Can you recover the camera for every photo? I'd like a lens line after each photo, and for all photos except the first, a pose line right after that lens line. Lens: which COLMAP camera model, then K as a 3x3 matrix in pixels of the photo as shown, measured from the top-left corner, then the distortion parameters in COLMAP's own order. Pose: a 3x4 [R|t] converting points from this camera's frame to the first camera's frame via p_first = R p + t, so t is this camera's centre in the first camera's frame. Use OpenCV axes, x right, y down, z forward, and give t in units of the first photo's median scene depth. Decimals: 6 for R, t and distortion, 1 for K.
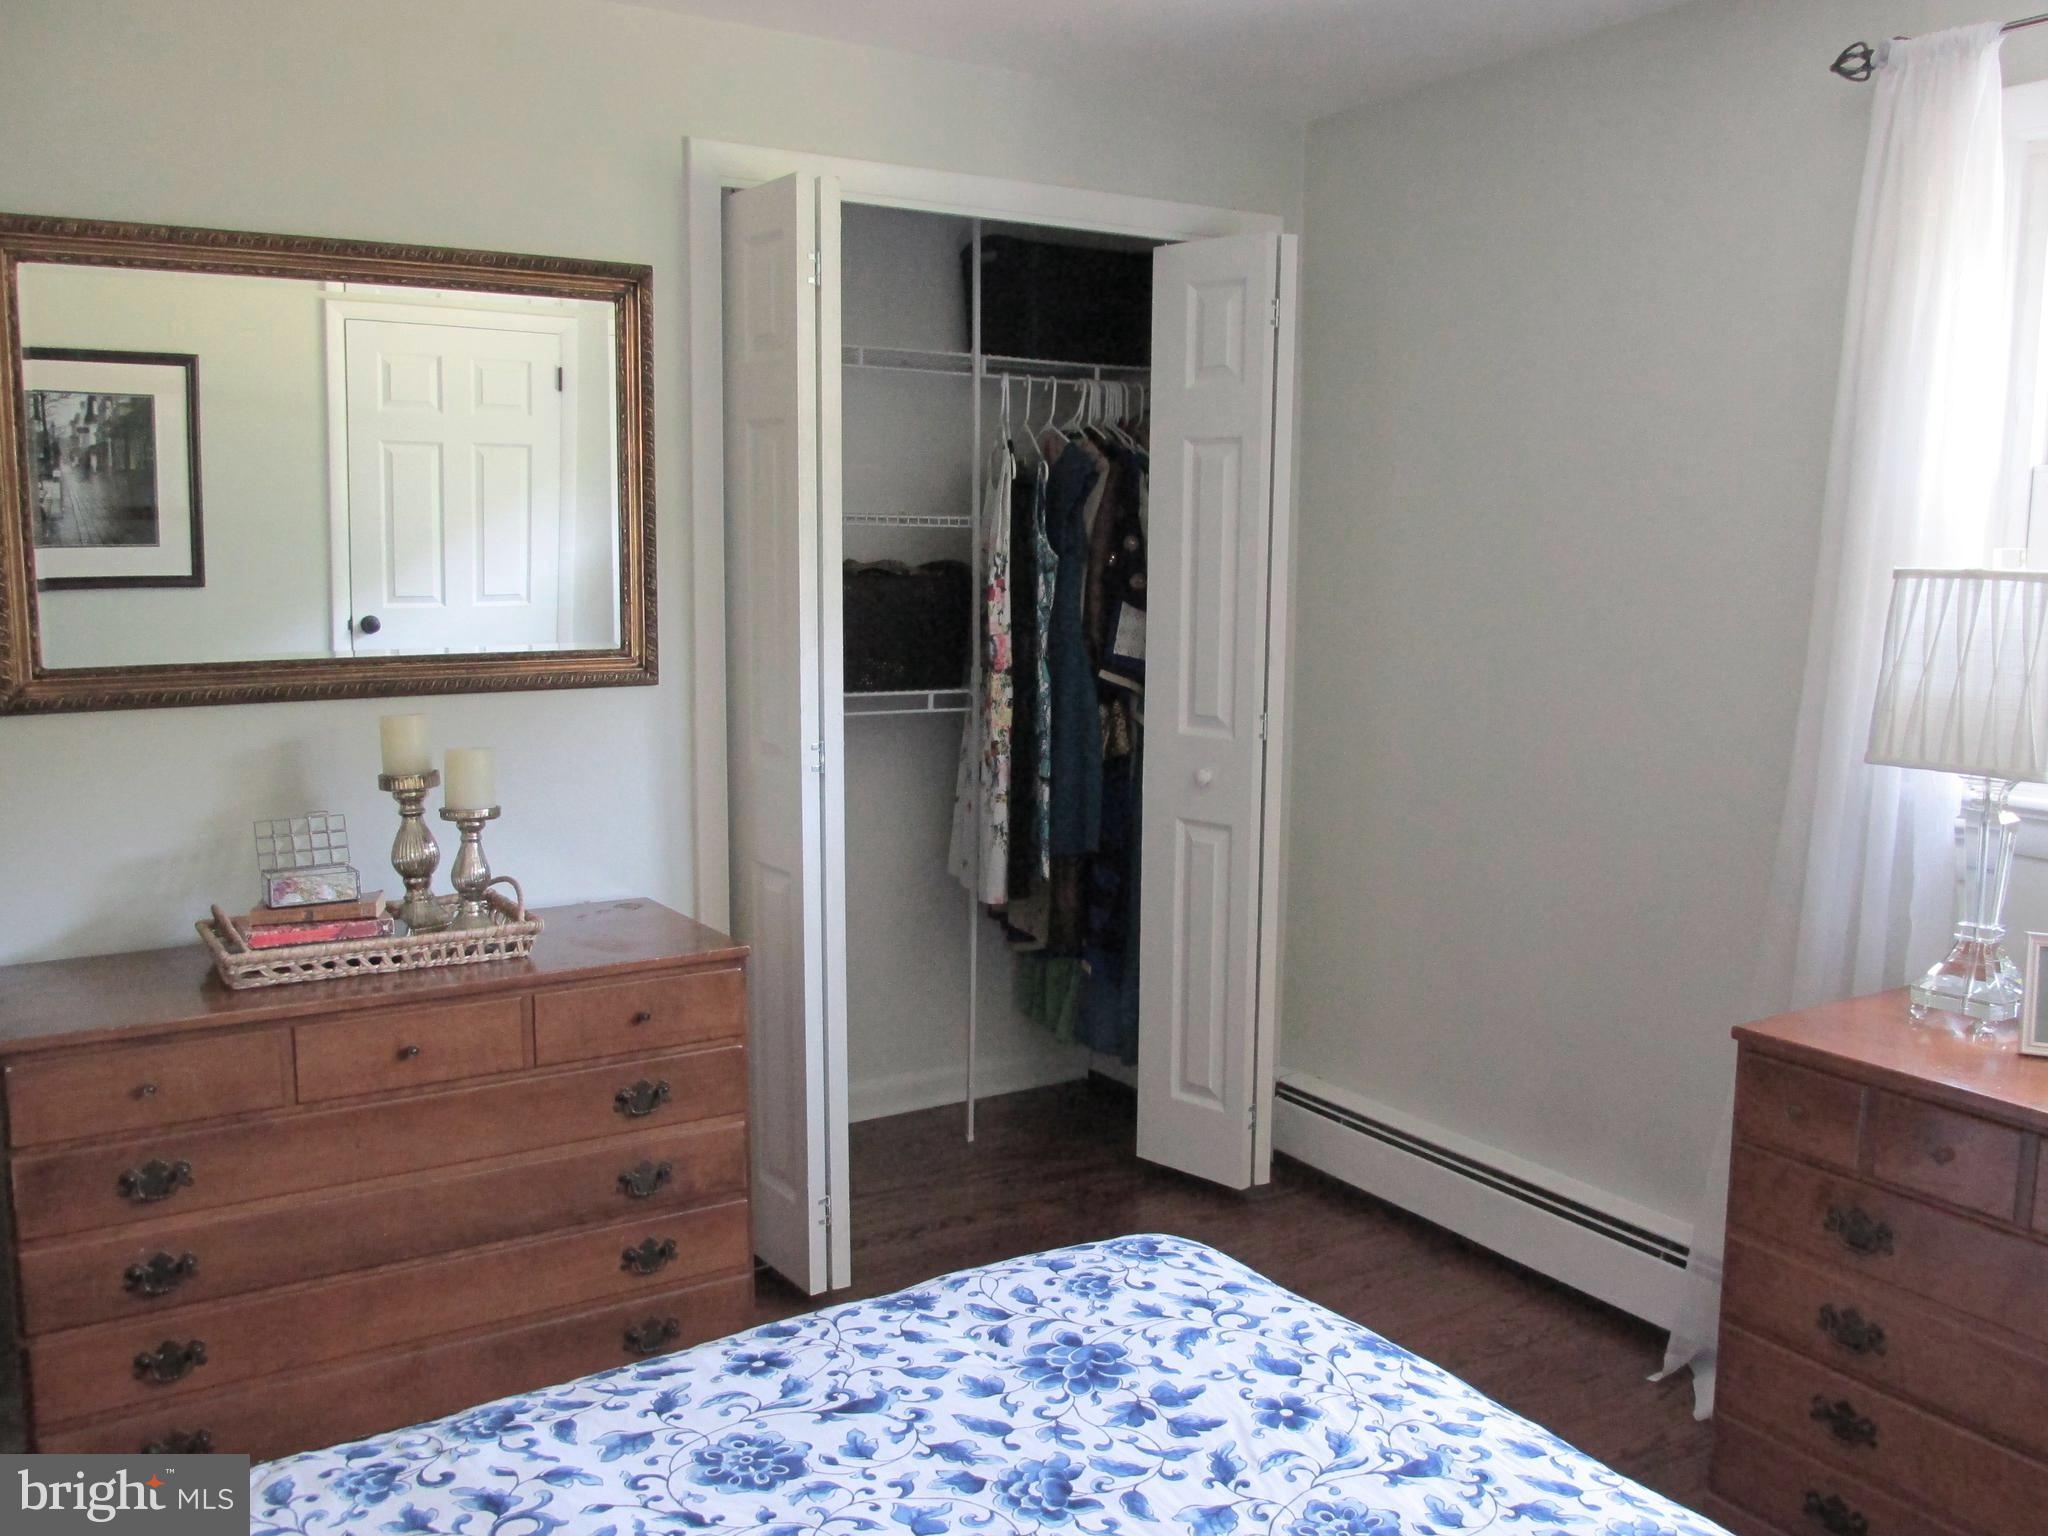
lens RADIAL K [[1719.9, 0, 1021.1], [0, 1719.9, 770.9], [0, 0, 1]] dist [-0.017028, -0.000543]
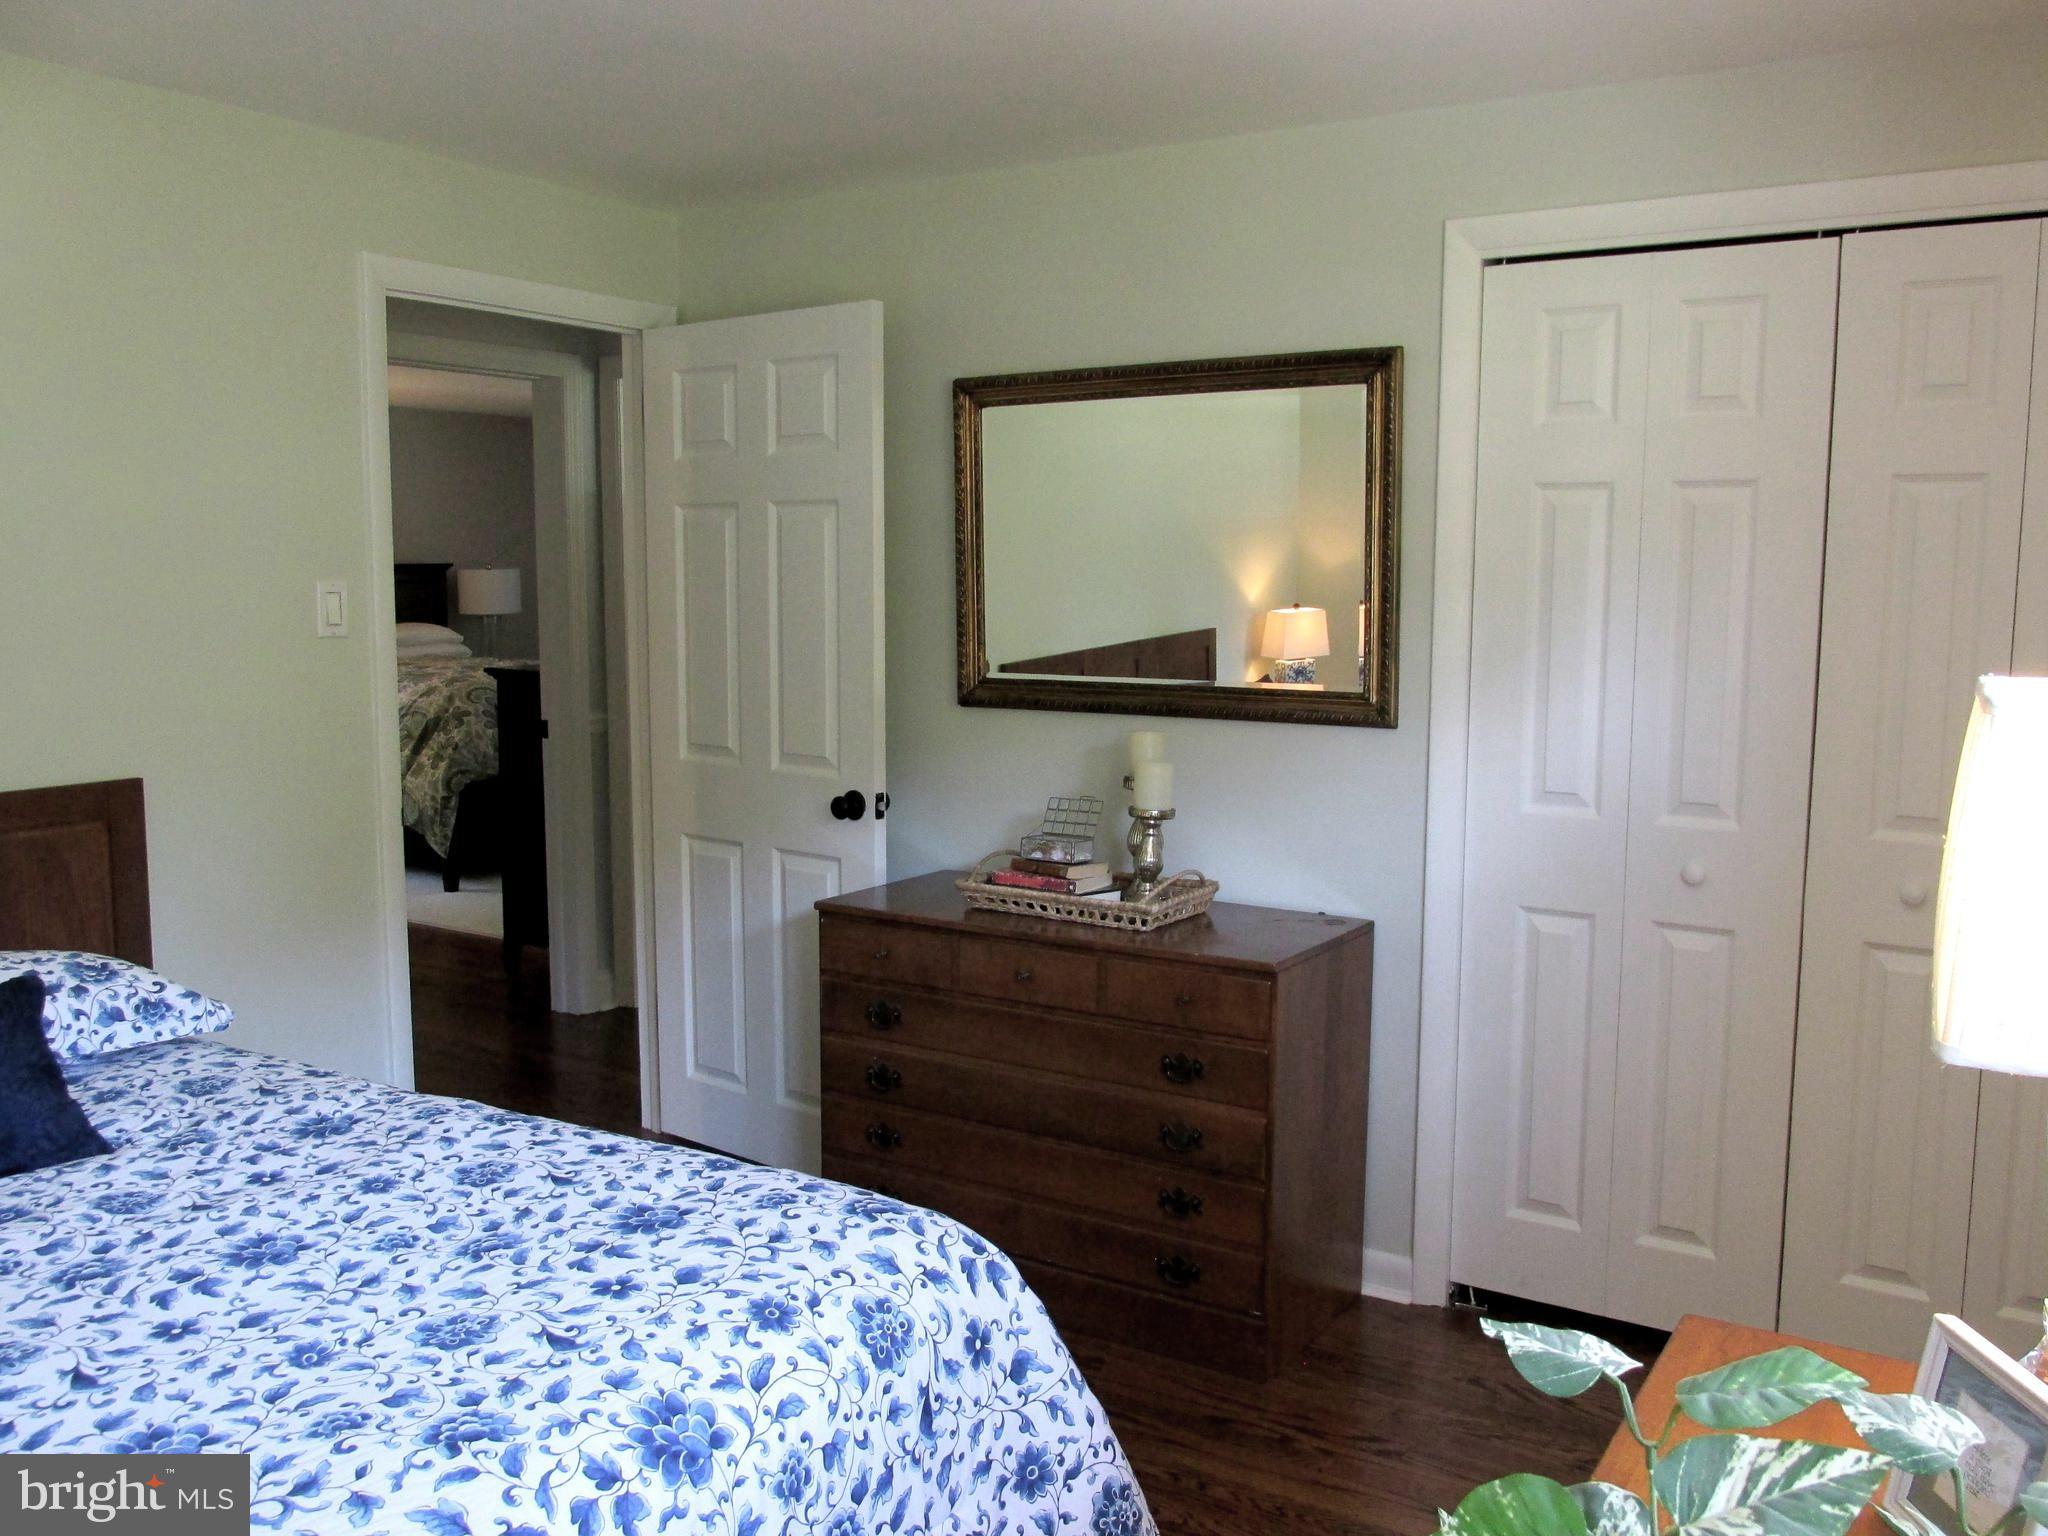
lens RADIAL K [[1719.9, 0, 1022.8], [0, 1719.9, 764.3], [0, 0, 1]] dist [-0.017028, -0.000543]
pose [[0.428150, 0.101070, -0.898038, 1.328943], [-0.116388, 0.991617, 0.056113, -0.121721], [0.896181, 0.080496, 0.436325, 0.633108]]
